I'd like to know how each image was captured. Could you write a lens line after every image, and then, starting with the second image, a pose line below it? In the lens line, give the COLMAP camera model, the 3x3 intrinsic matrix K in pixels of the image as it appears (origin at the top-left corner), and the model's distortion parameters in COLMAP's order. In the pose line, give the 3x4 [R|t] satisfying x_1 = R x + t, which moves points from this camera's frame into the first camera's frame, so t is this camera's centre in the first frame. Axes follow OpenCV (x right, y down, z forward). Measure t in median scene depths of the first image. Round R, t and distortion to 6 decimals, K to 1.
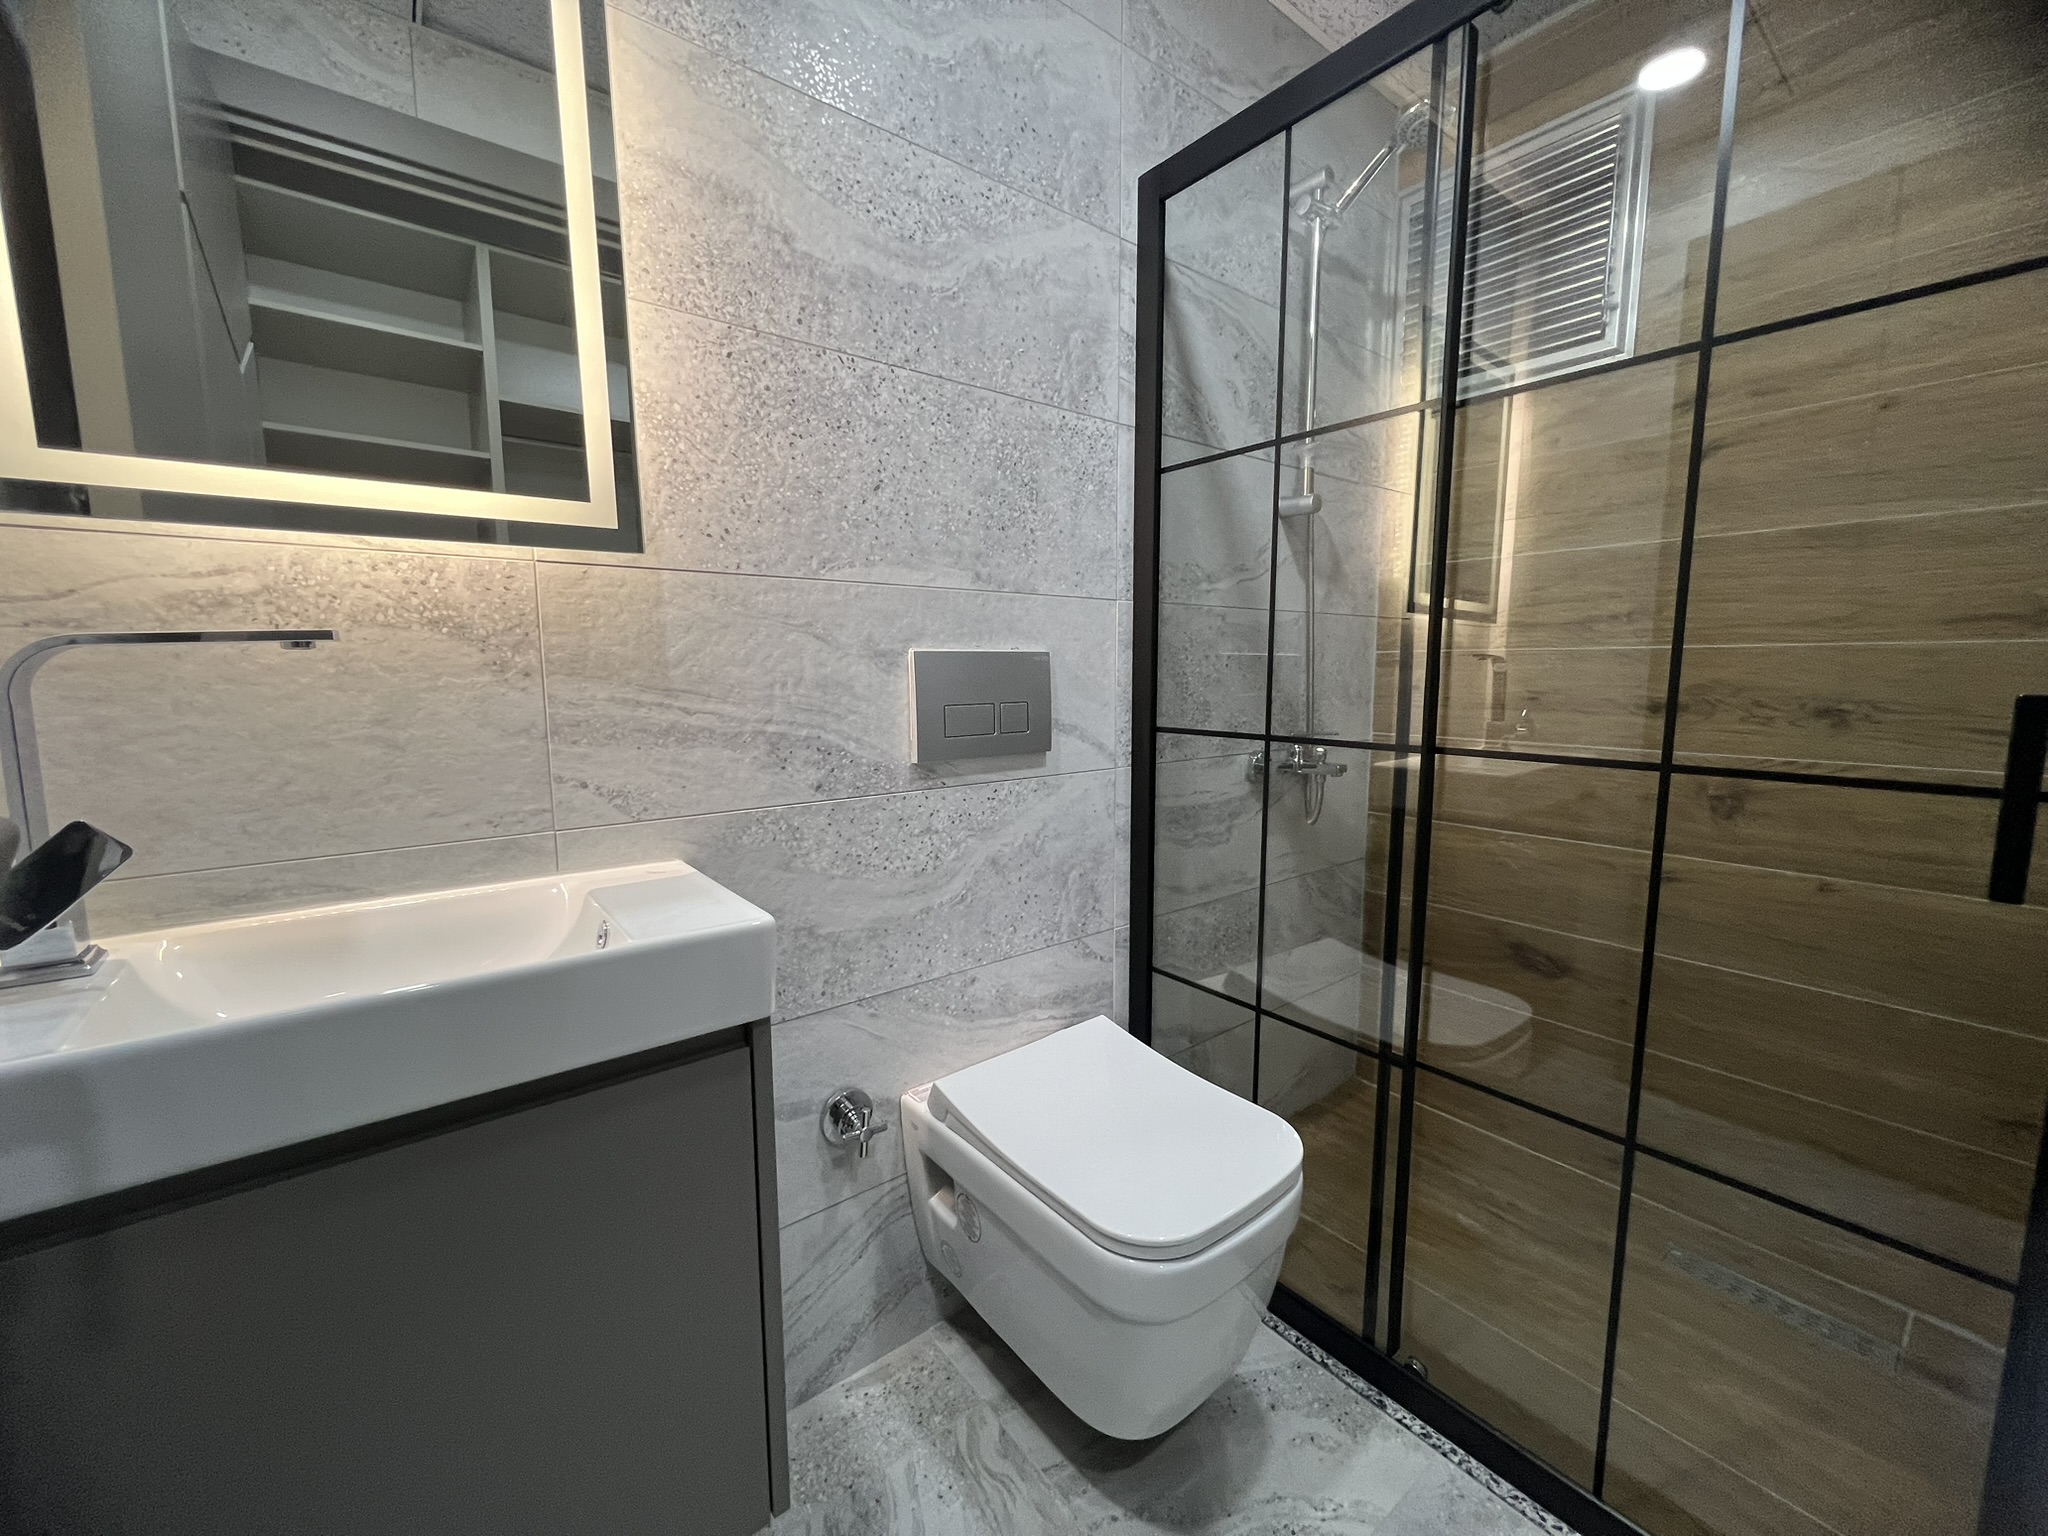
lens RADIAL K [[815.8, 0, 1019.6], [0, 815.8, 767.6], [0, 0, 1]] dist [-0.001642, 0.000136]
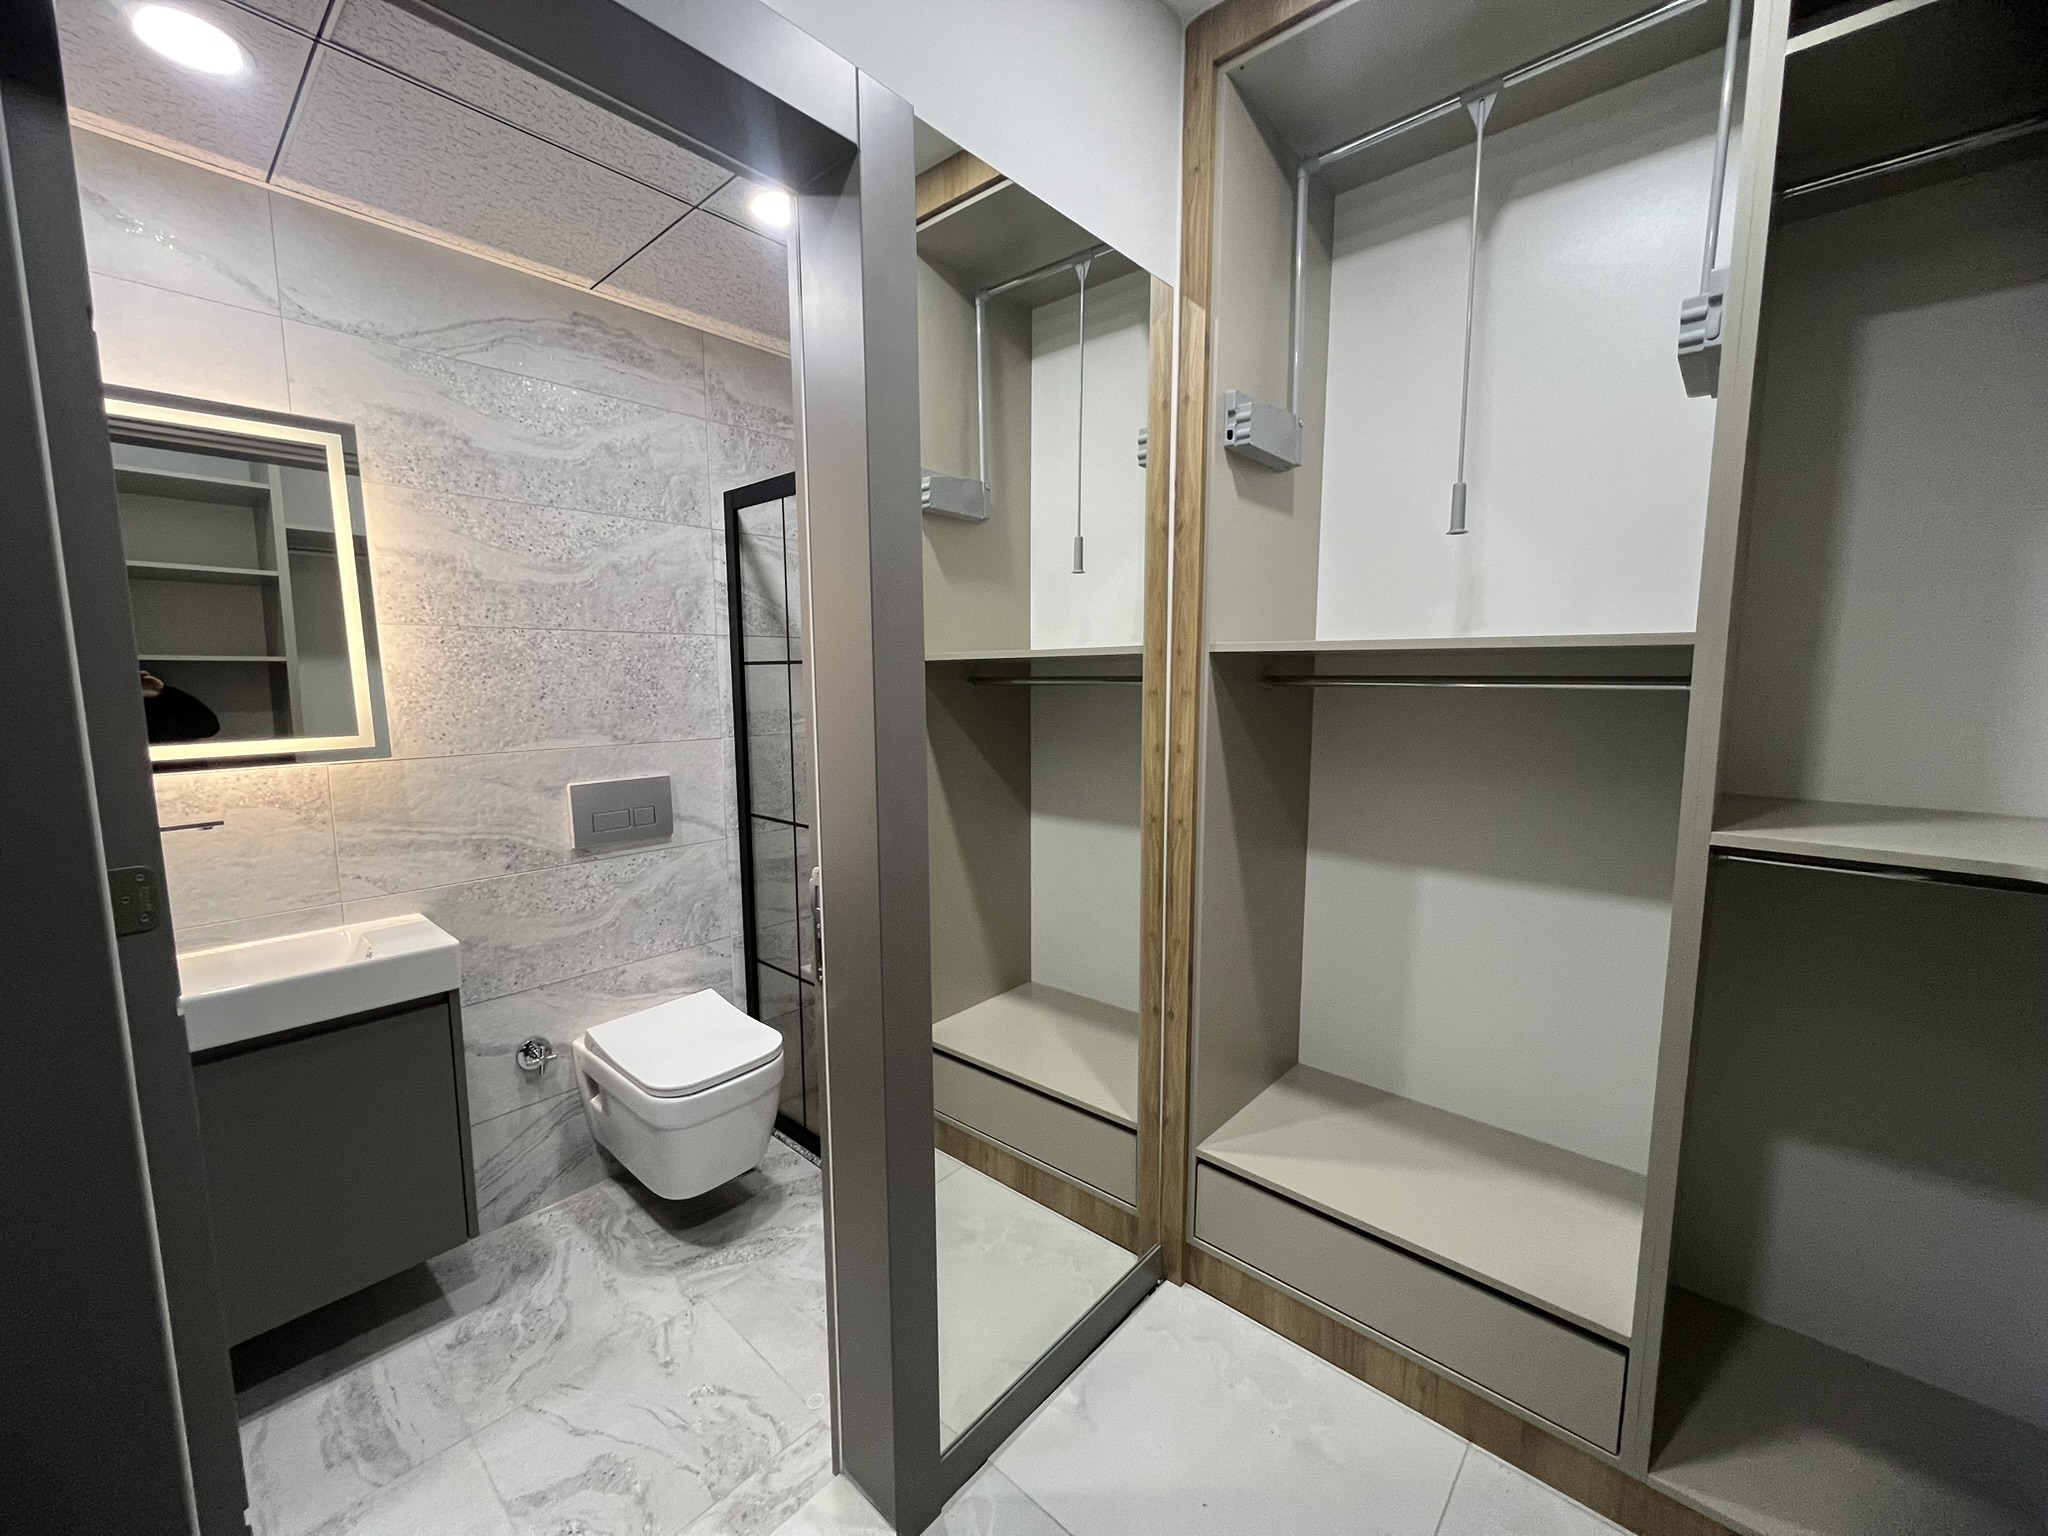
lens RADIAL K [[815.8, 0, 1019.6], [0, 815.8, 767.6], [0, 0, 1]] dist [-0.001642, 0.000136]
pose [[0.984505, -0.021762, 0.174000, 0.513403], [0.023403, 0.999699, -0.007384, -0.143871], [-0.173787, 0.011342, 0.984718, -0.890454]]
